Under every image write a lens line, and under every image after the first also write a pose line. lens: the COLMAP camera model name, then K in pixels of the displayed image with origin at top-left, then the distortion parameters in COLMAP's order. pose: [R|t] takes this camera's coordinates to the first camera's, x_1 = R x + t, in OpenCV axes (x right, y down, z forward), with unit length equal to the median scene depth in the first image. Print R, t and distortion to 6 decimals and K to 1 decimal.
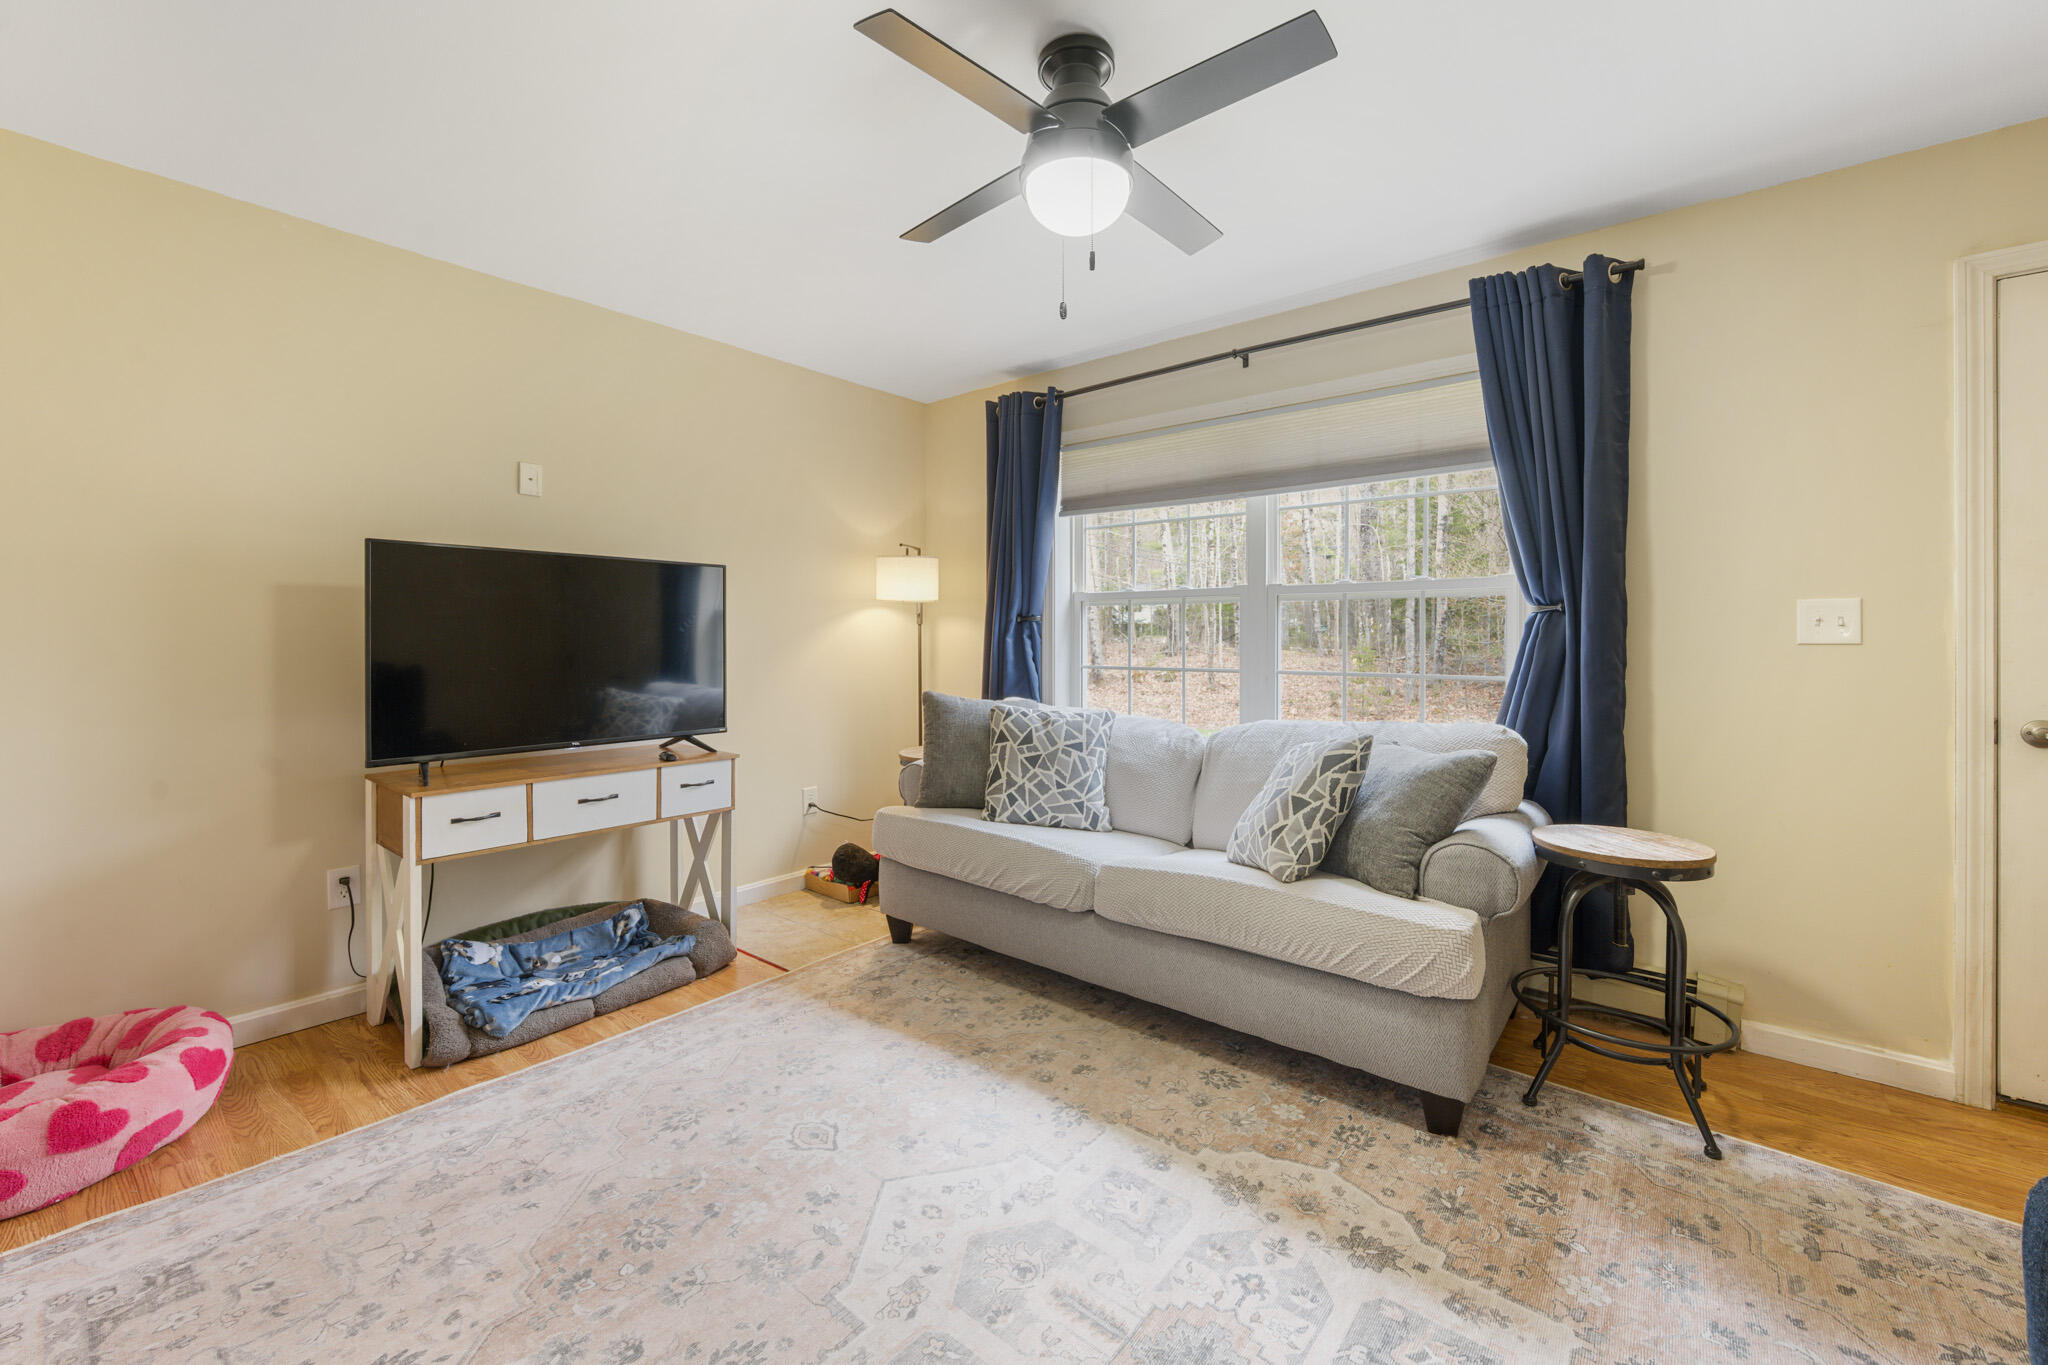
lens RADIAL K [[826.4, 0, 1024.0], [0, 826.4, 640.0], [0, 0, 1]] dist [-0.004464, 0.001758]
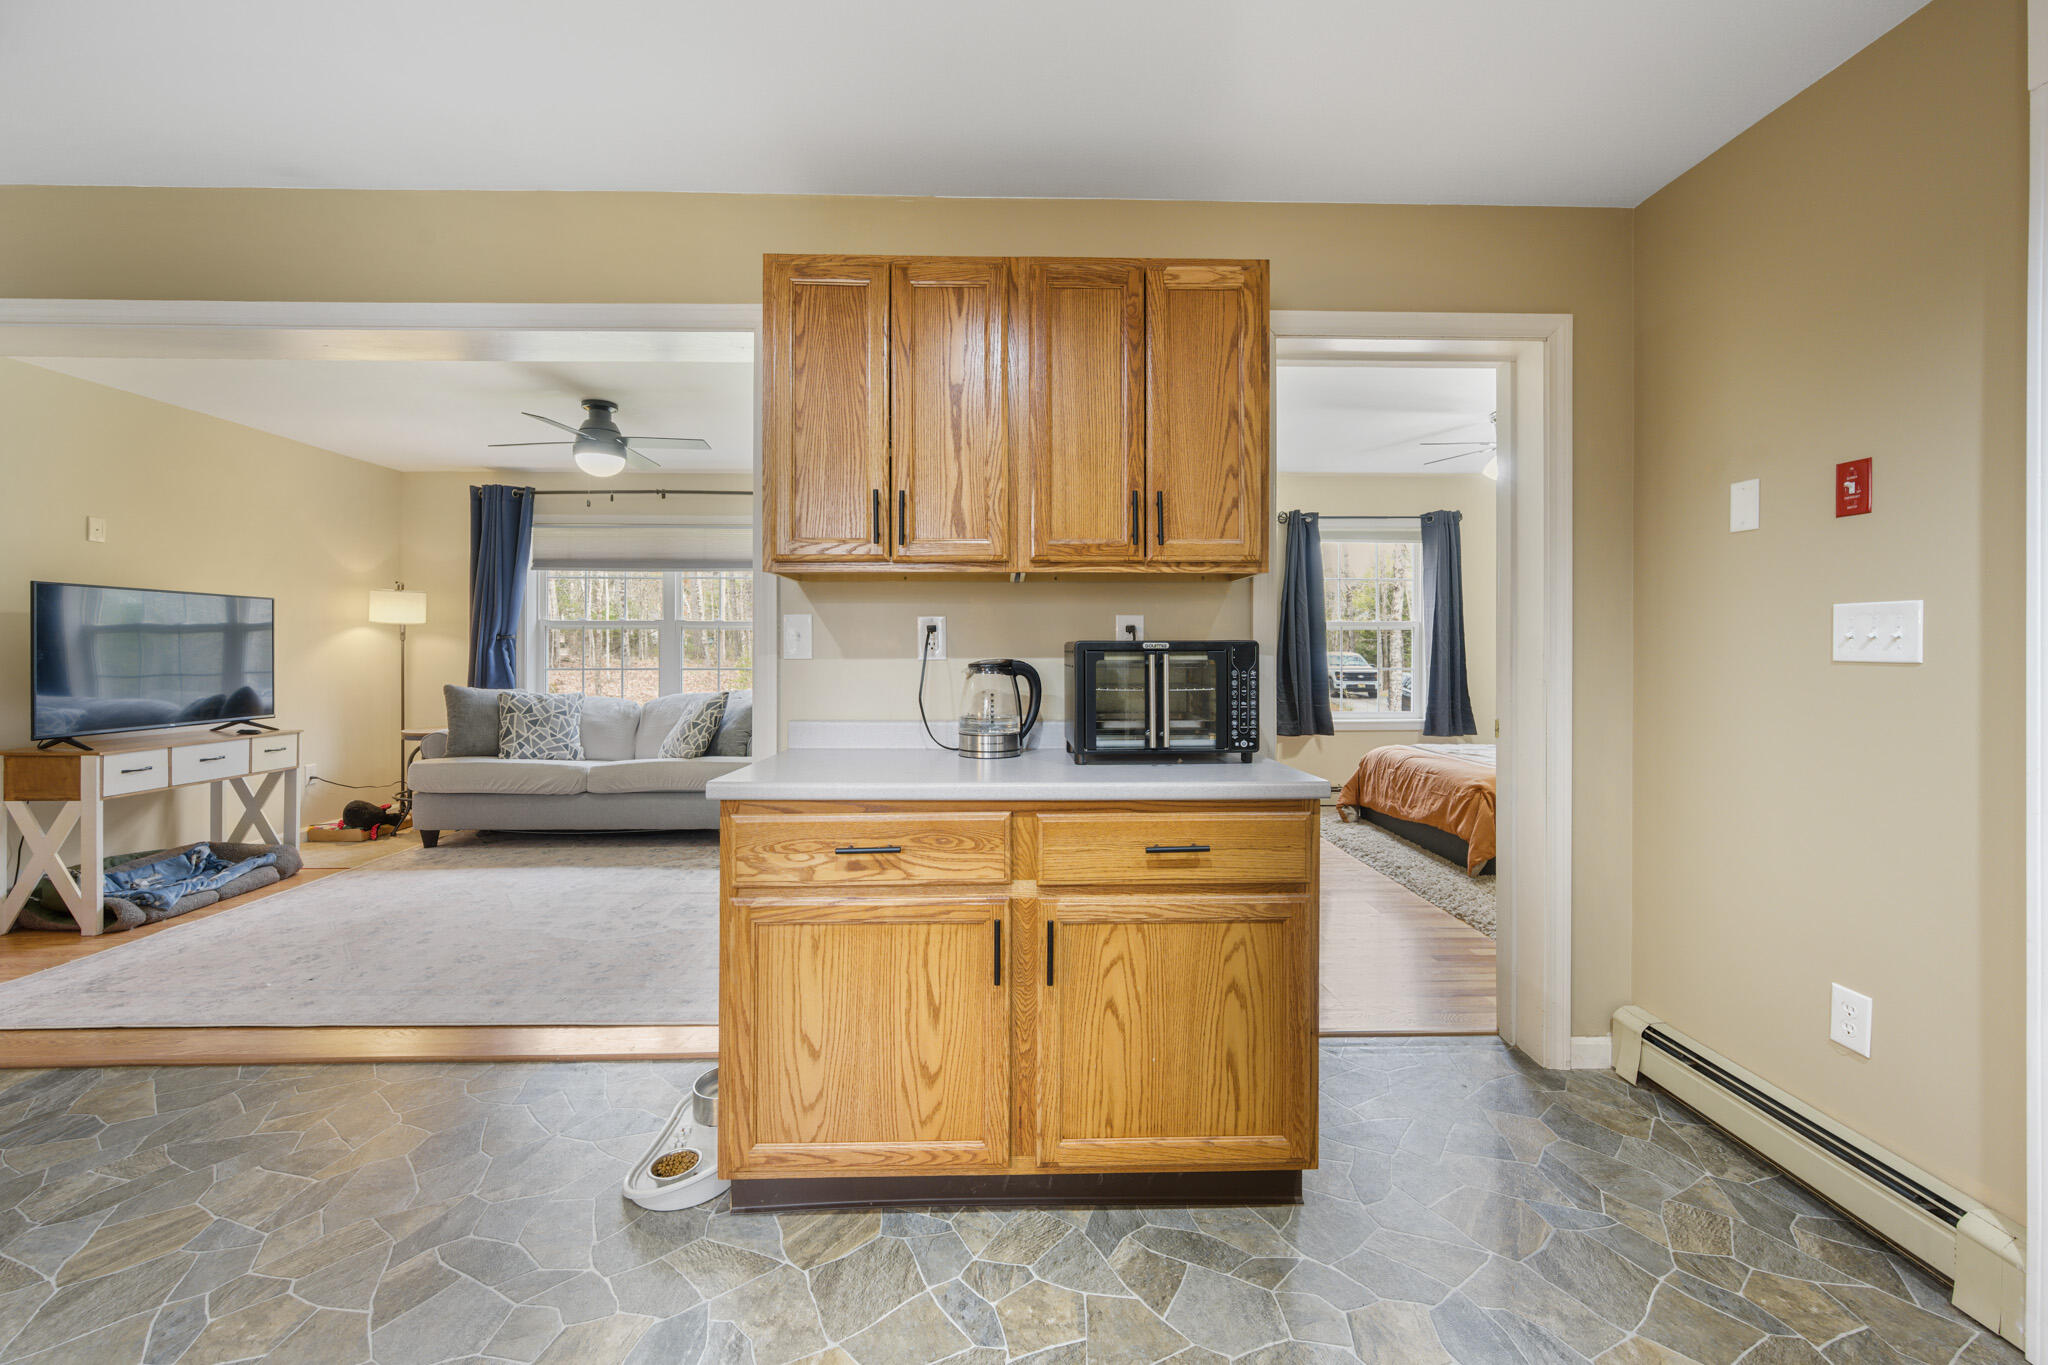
lens RADIAL K [[826.4, 0, 1039.9], [0, 826.4, 645.7], [0, 0, 1]] dist [-0.004464, 0.001758]
pose [[0.747085, 0.002917, 0.664722, -0.394183], [0.001617, 0.999979, -0.006206, 0.000258], [-0.664726, 0.005711, 0.747065, -1.112123]]
